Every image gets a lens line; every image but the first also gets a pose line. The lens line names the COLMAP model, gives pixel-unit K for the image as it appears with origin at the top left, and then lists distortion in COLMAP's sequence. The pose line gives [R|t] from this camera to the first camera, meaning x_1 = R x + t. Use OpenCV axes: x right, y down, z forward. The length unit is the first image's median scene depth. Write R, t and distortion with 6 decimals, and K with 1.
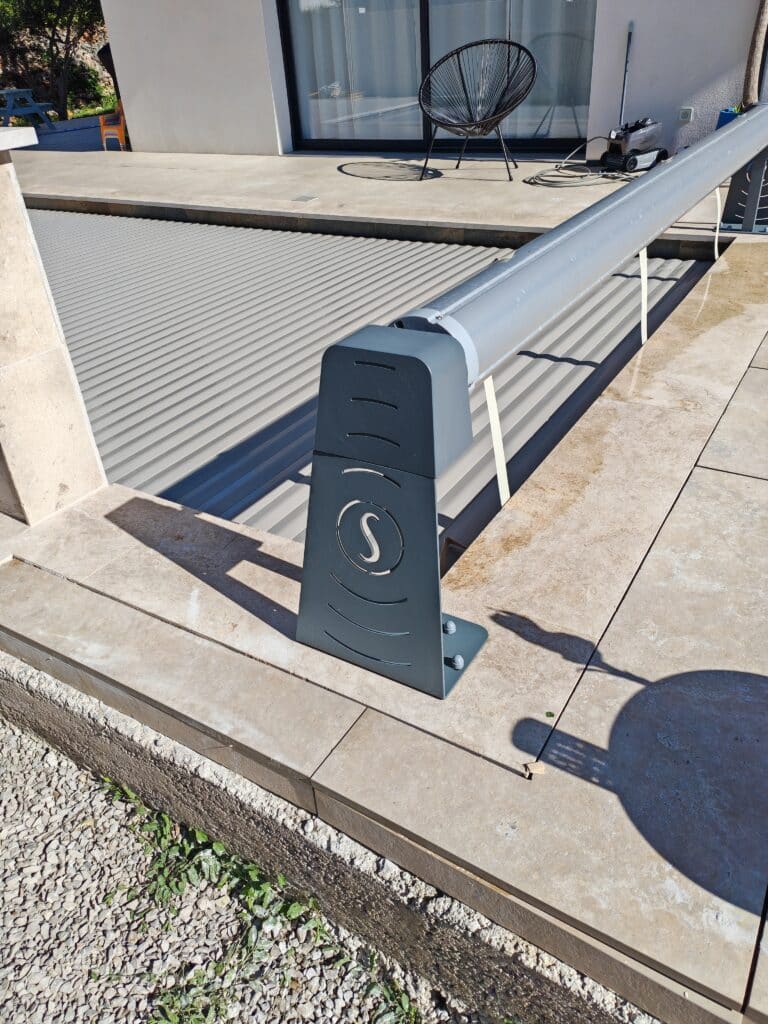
lens RADIAL K [[745.2, 0, 391.1], [0, 745.2, 506.7], [0, 0, 1]] dist [0.093318, -0.083985]
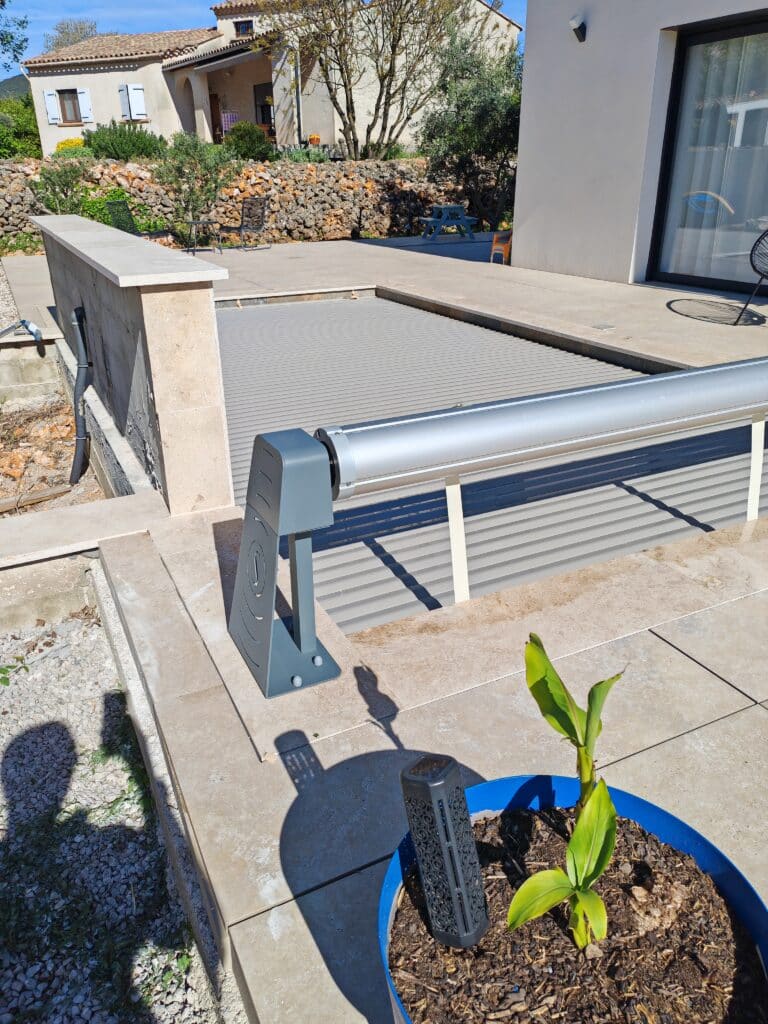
lens RADIAL K [[740.8, 0, 376.7], [0, 740.8, 513.2], [0, 0, 1]] dist [0.088399, -0.083548]
pose [[0.849966, 0.263375, -0.456280, 0.514670], [-0.312757, 0.949199, -0.034711, -0.053328], [0.423958, 0.172208, 0.889159, -0.122547]]
